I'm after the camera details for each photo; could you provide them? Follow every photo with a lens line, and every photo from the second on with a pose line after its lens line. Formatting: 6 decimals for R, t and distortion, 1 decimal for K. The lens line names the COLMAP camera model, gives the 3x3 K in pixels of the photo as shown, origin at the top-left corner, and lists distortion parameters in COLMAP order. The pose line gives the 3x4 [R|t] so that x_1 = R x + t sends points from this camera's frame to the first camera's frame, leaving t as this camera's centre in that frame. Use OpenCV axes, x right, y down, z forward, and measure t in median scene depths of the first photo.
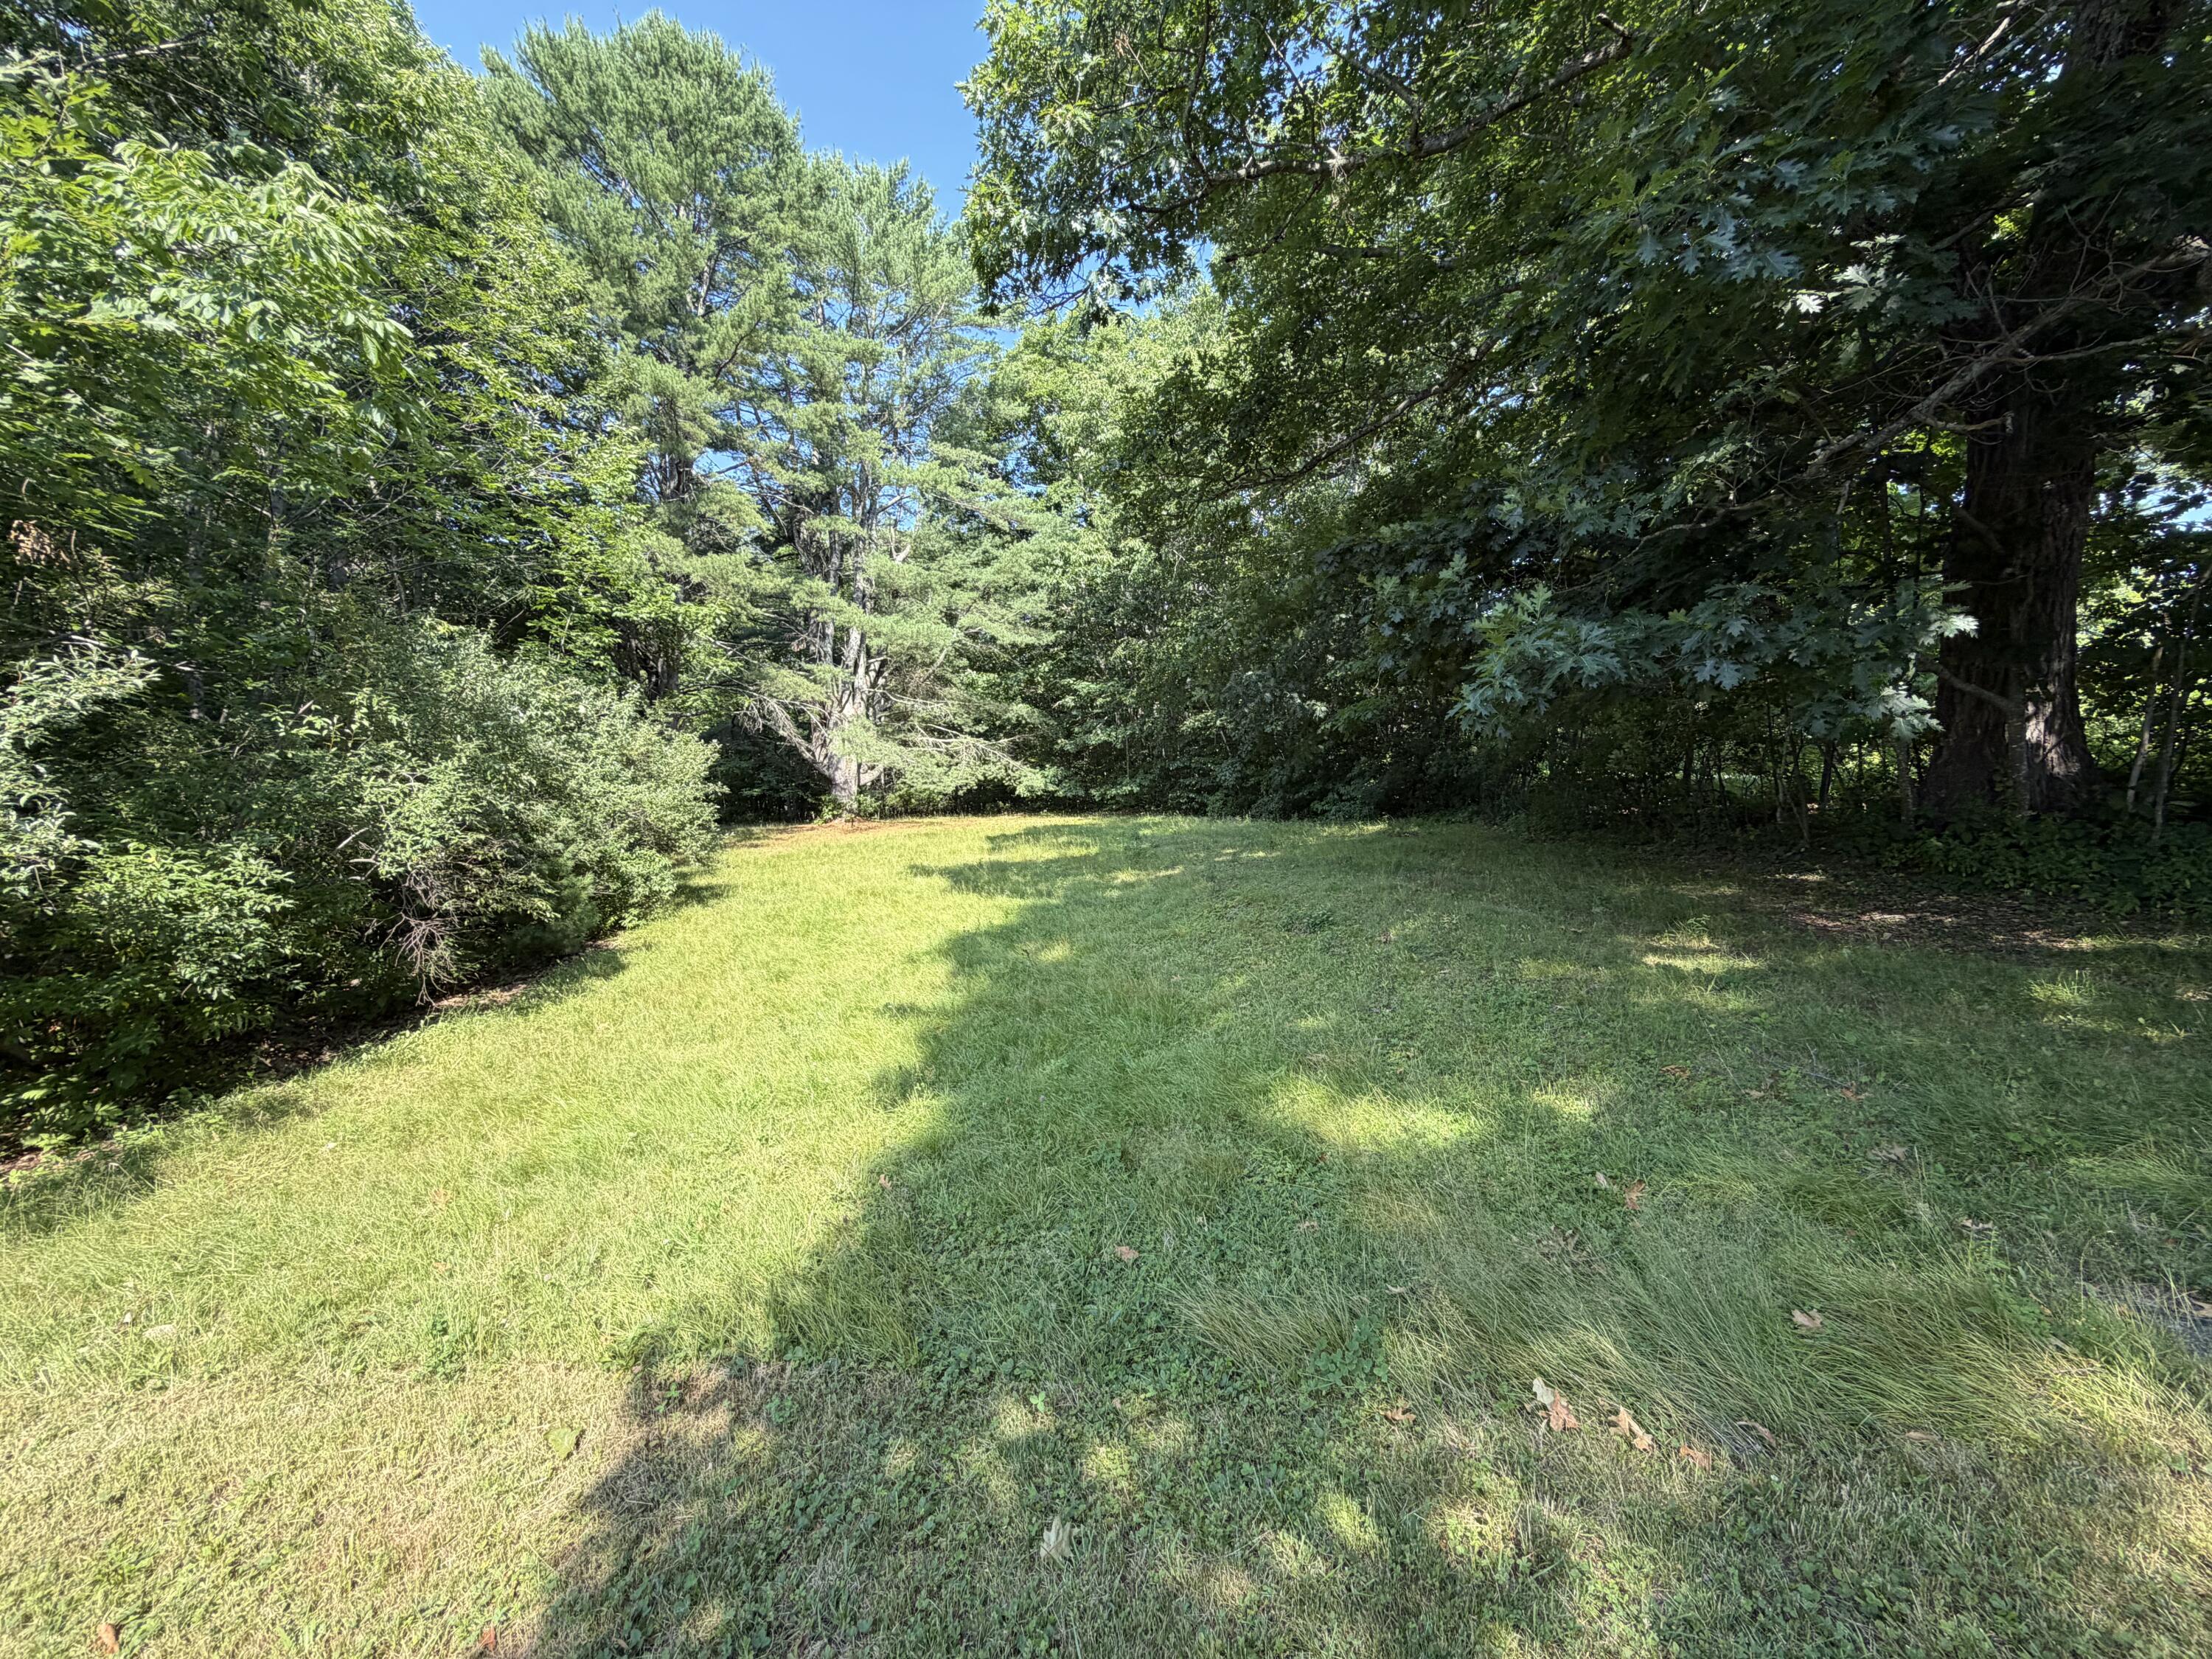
lens RADIAL K [[875.5, 0, 1093.2], [0, 875.5, 833.6], [0, 0, 1]] dist [0.000626, 0.000063]
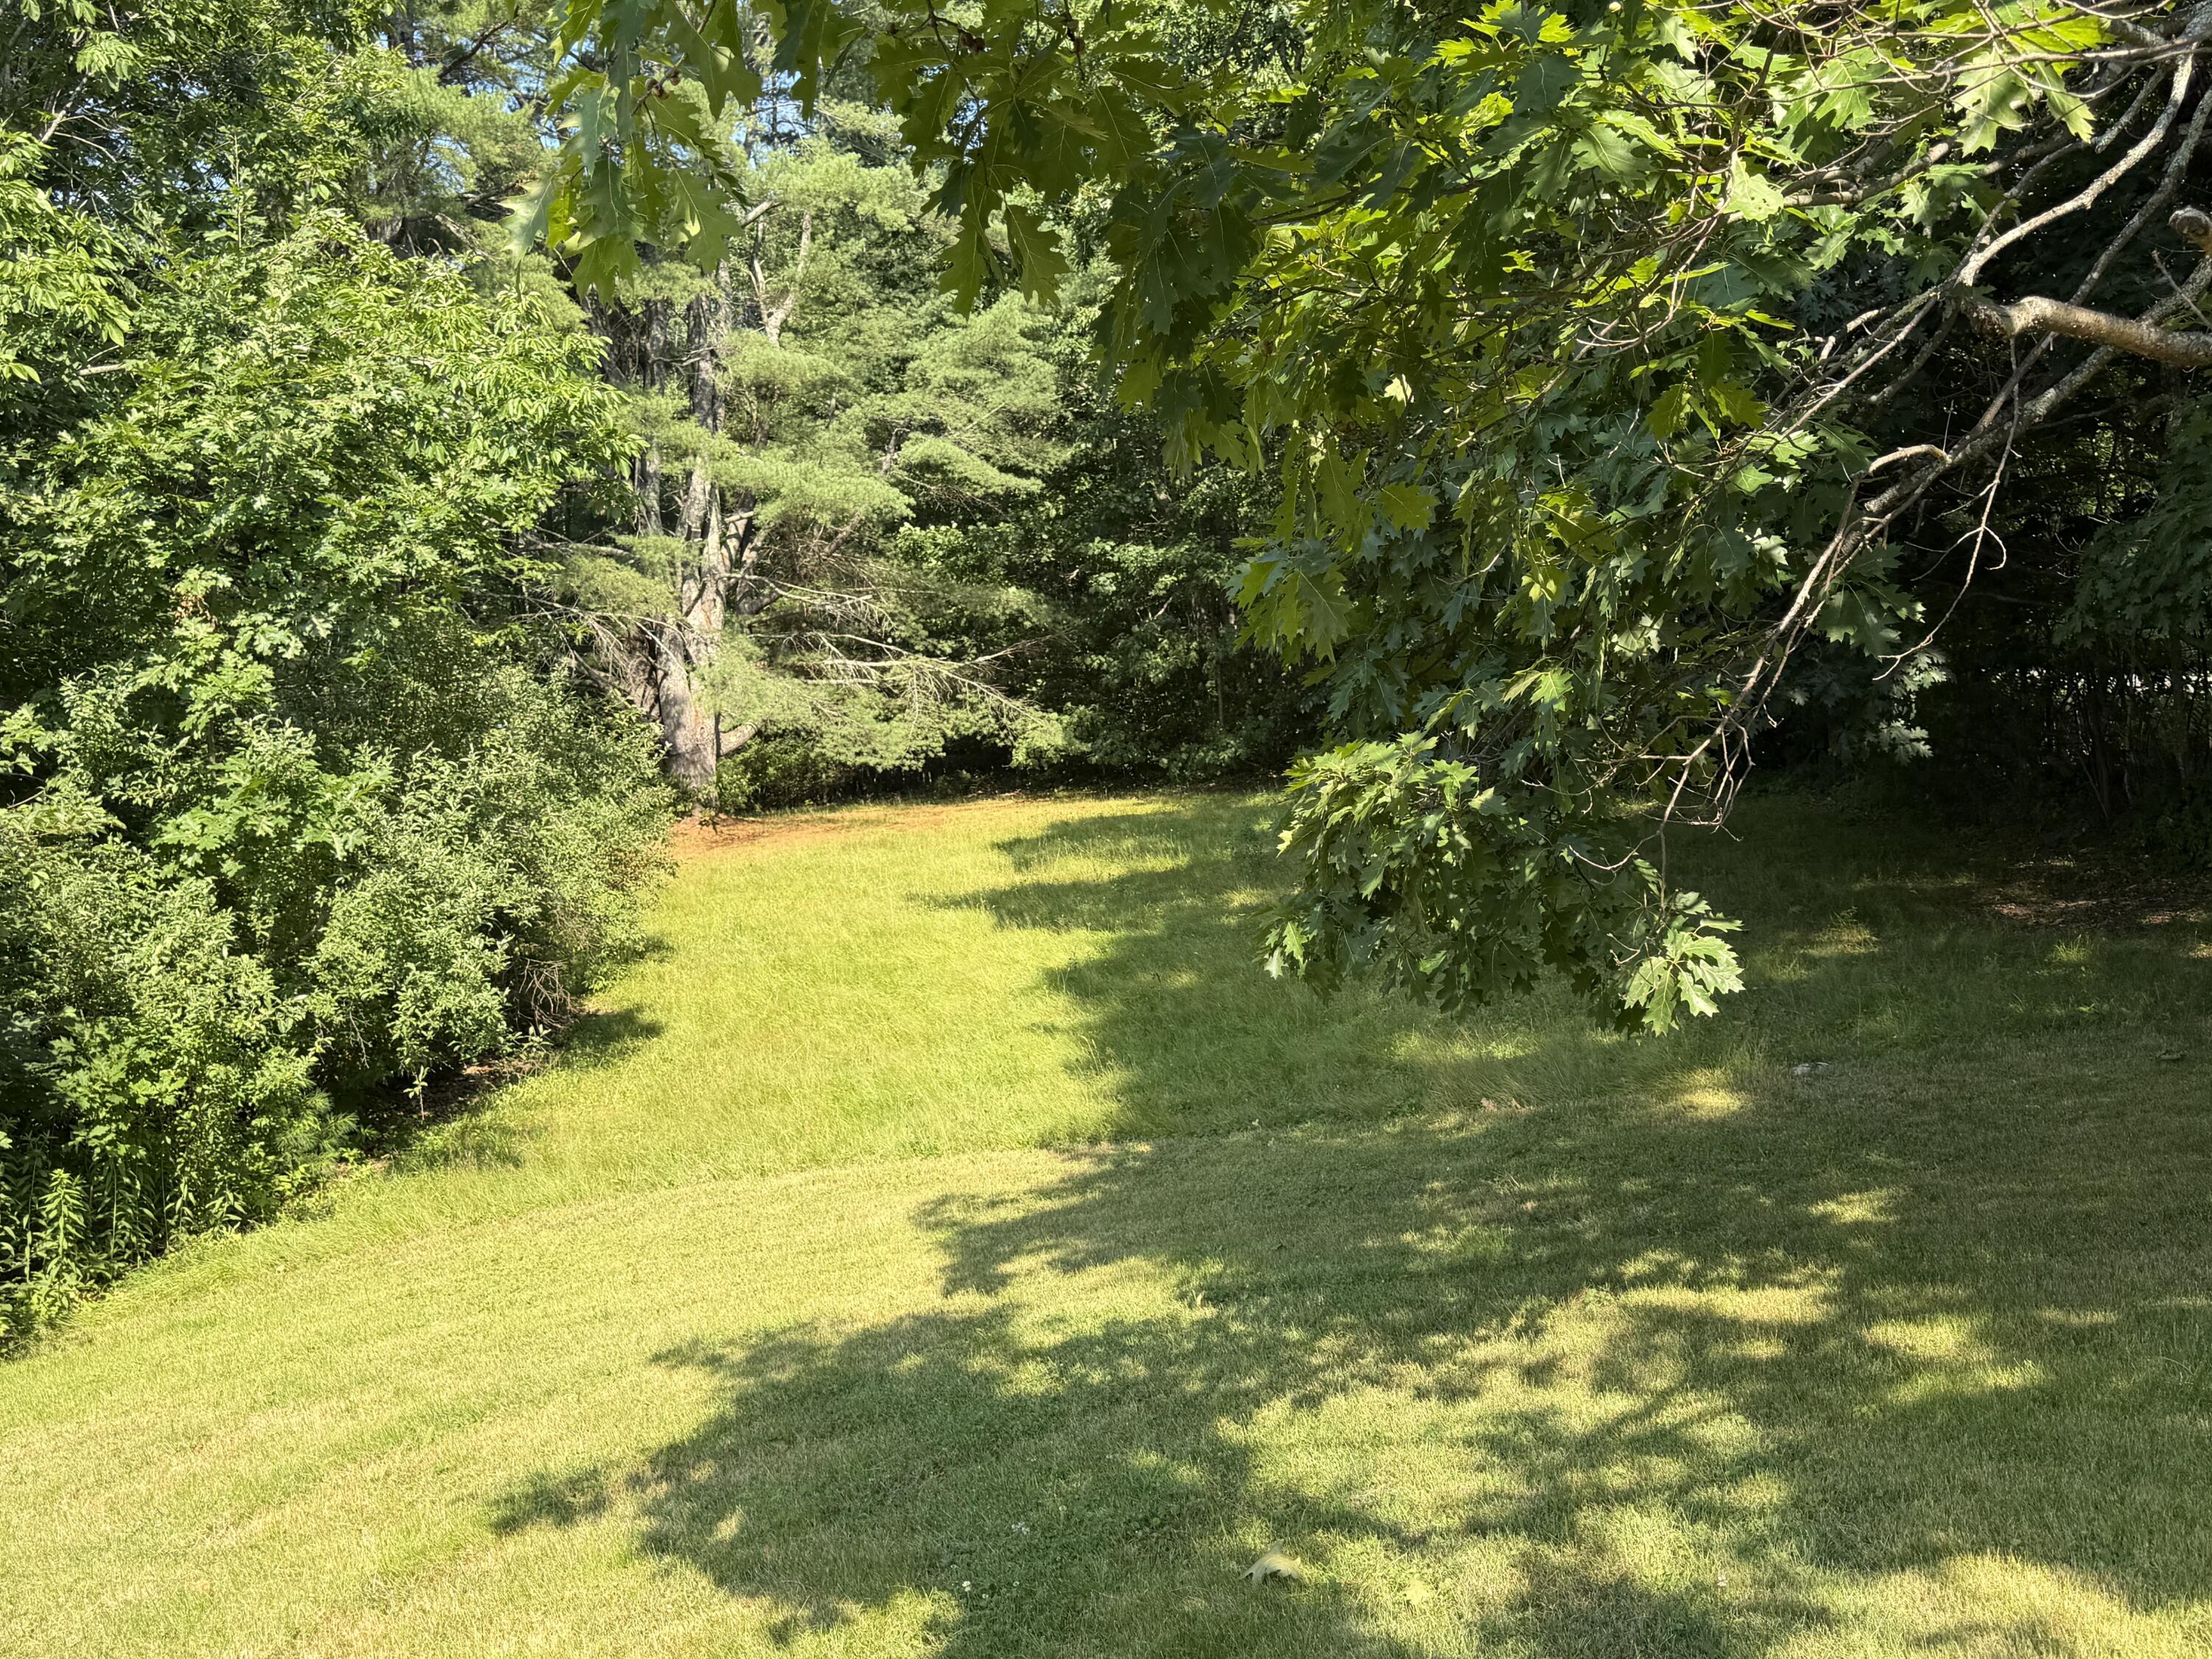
lens RADIAL K [[2133.3, 0, 1111.3], [0, 2133.3, 829.3], [0, 0, 1]] dist [0.001961, 0.000000]
pose [[0.999328, -0.036655, -0.000186, -0.030082], [0.036656, 0.999313, 0.005515, -0.007863], [-0.000017, -0.005518, 0.999985, -0.310917]]
